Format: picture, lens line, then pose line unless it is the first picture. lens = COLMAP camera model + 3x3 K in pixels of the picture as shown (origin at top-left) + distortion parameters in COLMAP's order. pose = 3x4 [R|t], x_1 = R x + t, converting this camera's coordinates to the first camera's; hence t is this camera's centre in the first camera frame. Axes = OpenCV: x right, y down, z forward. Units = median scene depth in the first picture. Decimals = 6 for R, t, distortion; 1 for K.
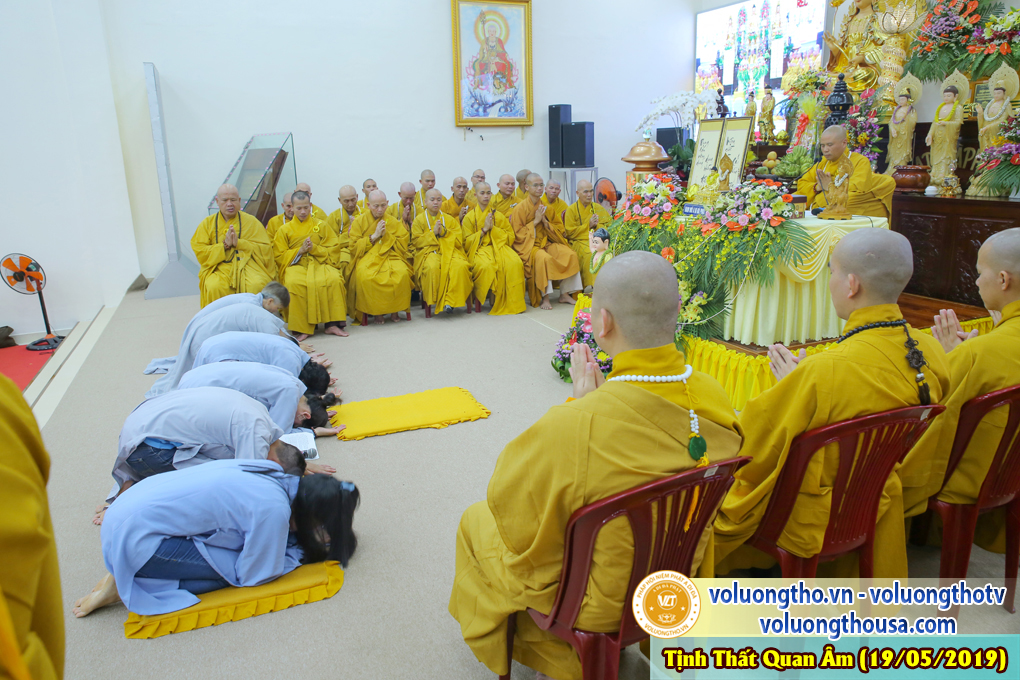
lens RADIAL K [[704.3, 0, 499.3], [0, 704.3, 335.7], [0, 0, 1]] dist [-0.101038, 0.069580]
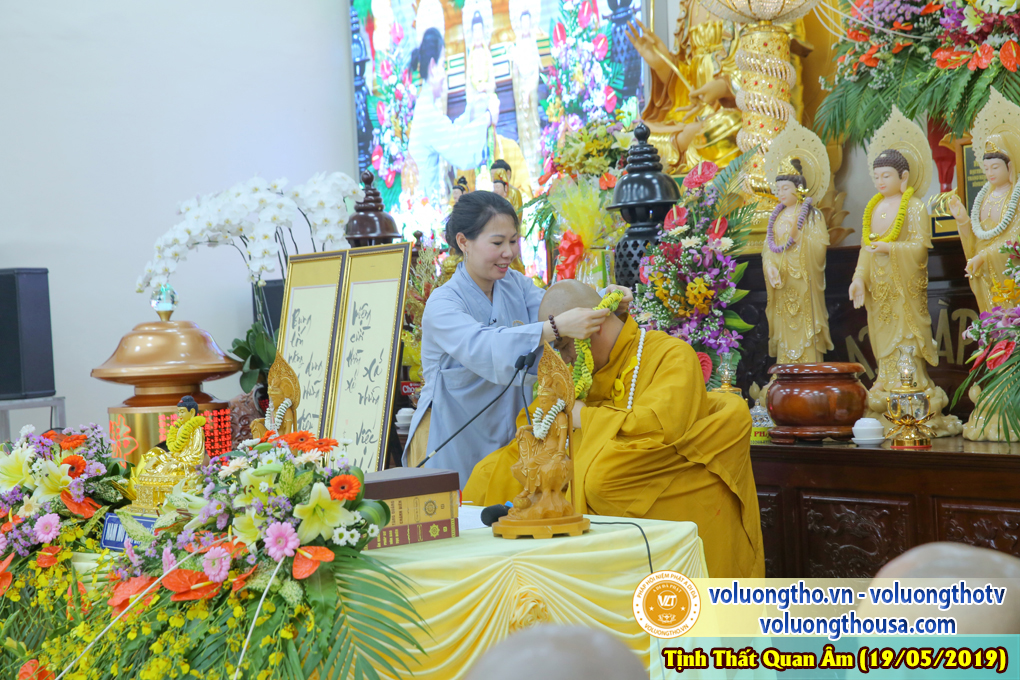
lens RADIAL K [[1922.5, 0, 507.1], [0, 1922.5, 334.9], [0, 0, 1]] dist [0.220571, 0.000000]
pose [[0.966592, -0.023486, 0.255241, 0.155373], [0.088448, 0.965190, -0.246140, -0.023118], [-0.240575, 0.260493, 0.935023, 0.071001]]
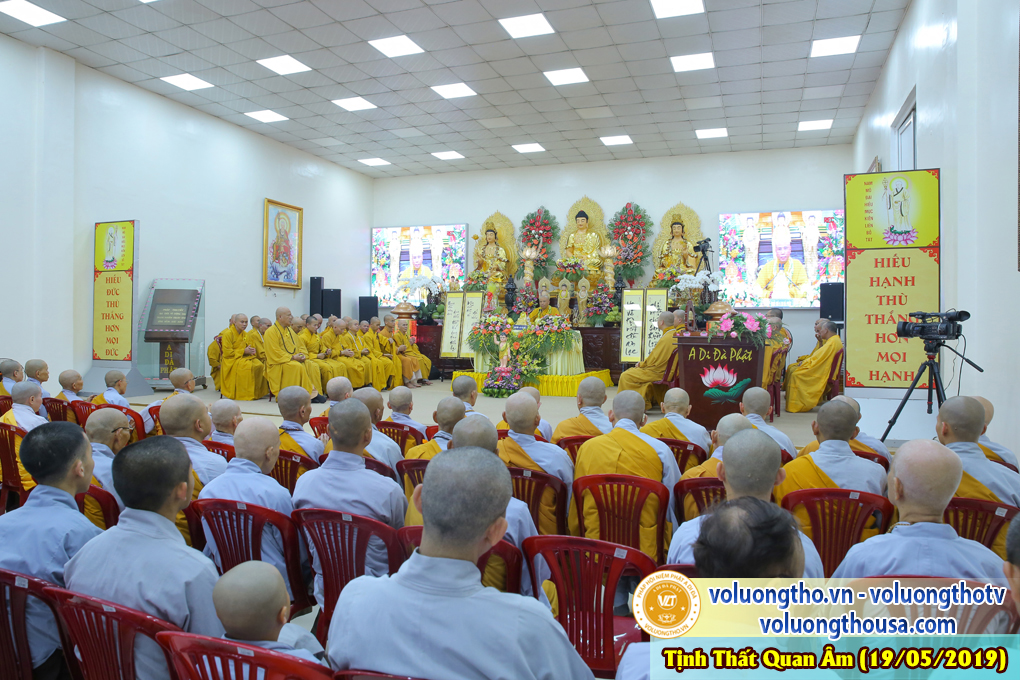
lens RADIAL K [[704.3, 0, 517.6], [0, 704.3, 336.2], [0, 0, 1]] dist [-0.101038, 0.069580]
pose [[0.688613, 0.029046, 0.724547, -1.026149], [0.155959, 0.969881, -0.187105, 0.208636], [-0.708159, 0.241842, 0.663343, -0.406936]]
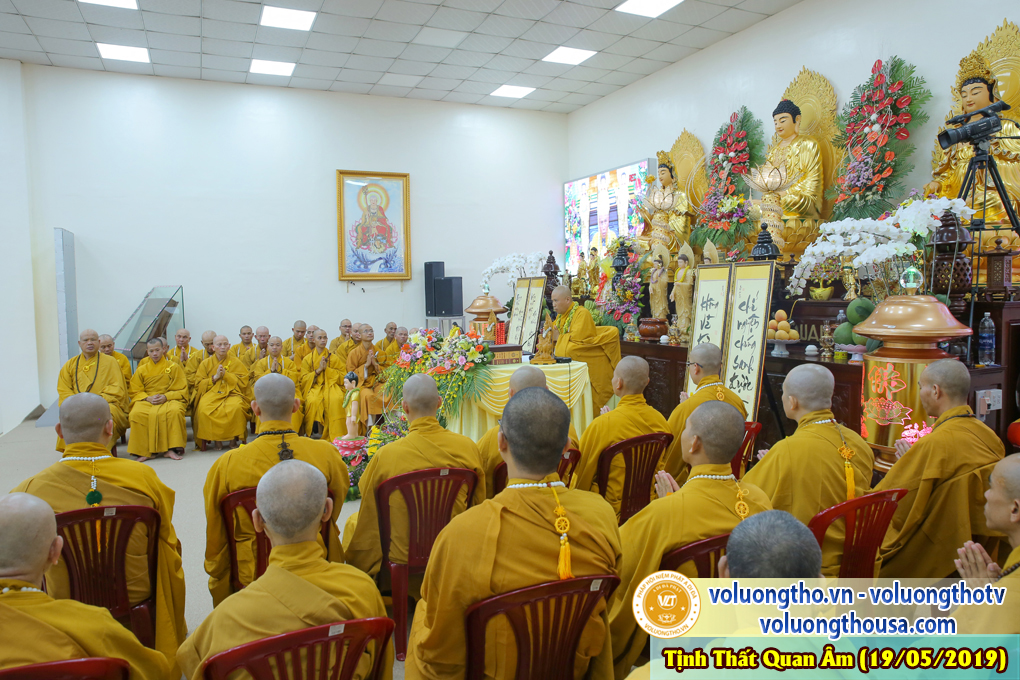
lens RADIAL K [[704.3, 0, 494.5], [0, 704.3, 339.8], [0, 0, 1]] dist [-0.101038, 0.069580]
pose [[0.999936, 0.007551, 0.008423, 0.257699], [-0.005821, 0.981919, -0.189210, 0.017807], [-0.009700, 0.189148, 0.981901, -0.160515]]
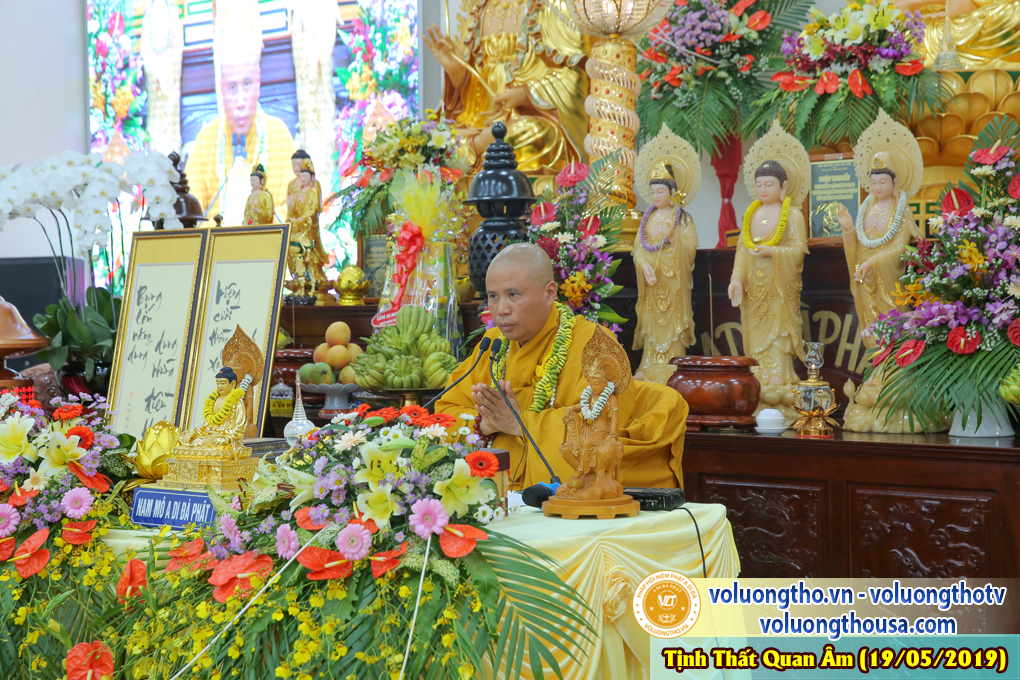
lens RADIAL K [[1766.2, 0, 525.8], [0, 1766.2, 337.0], [0, 0, 1]] dist [0.187777, 0.000000]
pose [[0.868433, 0.009217, 0.495720, 0.020079], [0.114509, 0.969067, -0.218623, -0.045549], [-0.482402, 0.246624, 0.840515, 0.177853]]
